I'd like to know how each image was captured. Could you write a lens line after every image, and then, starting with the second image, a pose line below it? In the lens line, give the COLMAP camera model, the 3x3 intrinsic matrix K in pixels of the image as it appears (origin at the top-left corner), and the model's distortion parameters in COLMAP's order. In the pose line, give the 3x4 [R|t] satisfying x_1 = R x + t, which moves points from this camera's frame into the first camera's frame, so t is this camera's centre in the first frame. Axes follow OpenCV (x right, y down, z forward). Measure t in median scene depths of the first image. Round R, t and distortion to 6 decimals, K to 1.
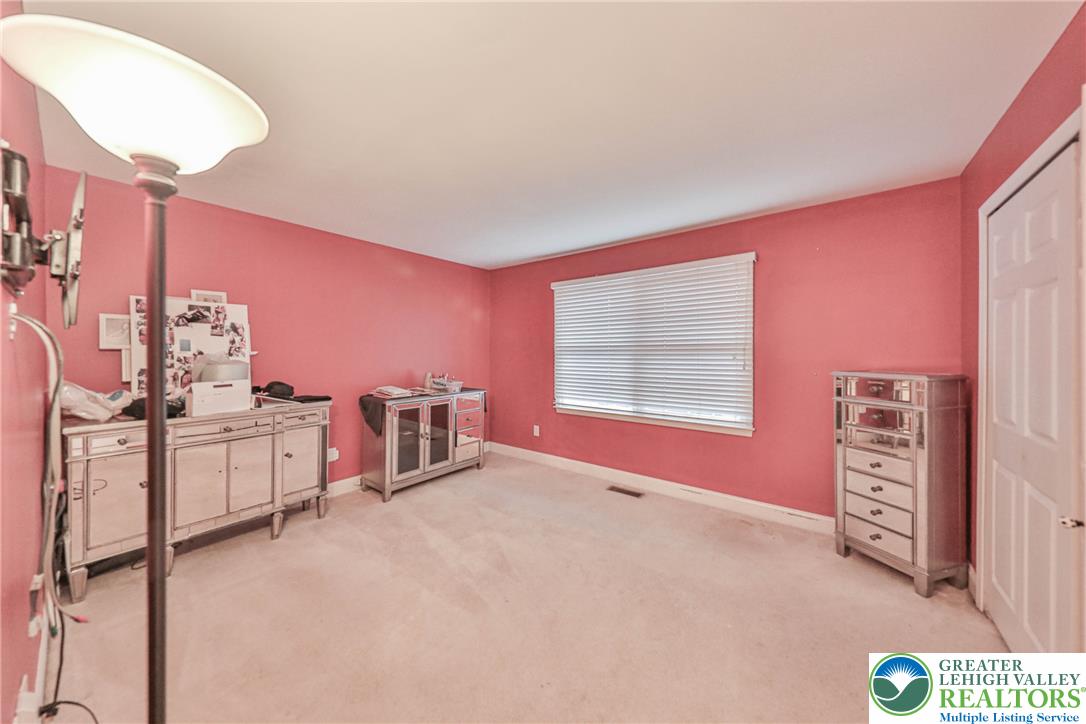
lens RADIAL K [[375.0, 0, 542.4], [0, 375.0, 359.6], [0, 0, 1]] dist [0.017740, -0.006884]
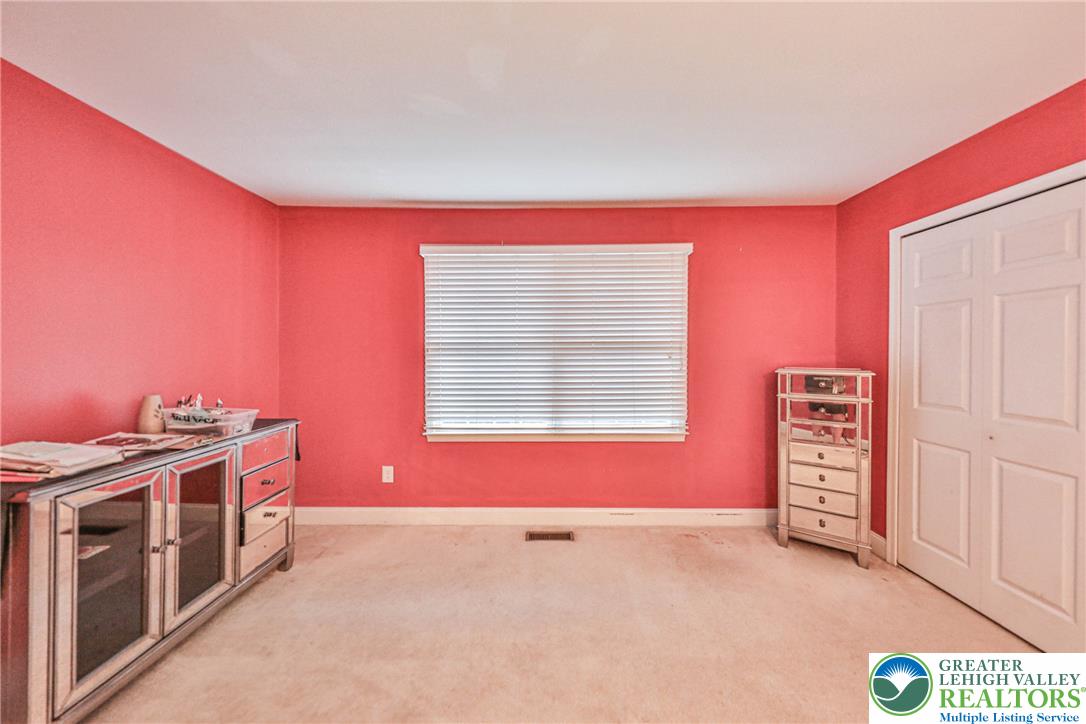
lens RADIAL K [[367.3, 0, 546.0], [0, 367.3, 361.7], [0, 0, 1]] dist [0.017982, -0.006240]
pose [[0.784573, -0.012354, 0.619914, -0.236091], [0.013551, 0.999904, 0.002776, -0.000534], [-0.619889, 0.006222, 0.784665, 0.415767]]
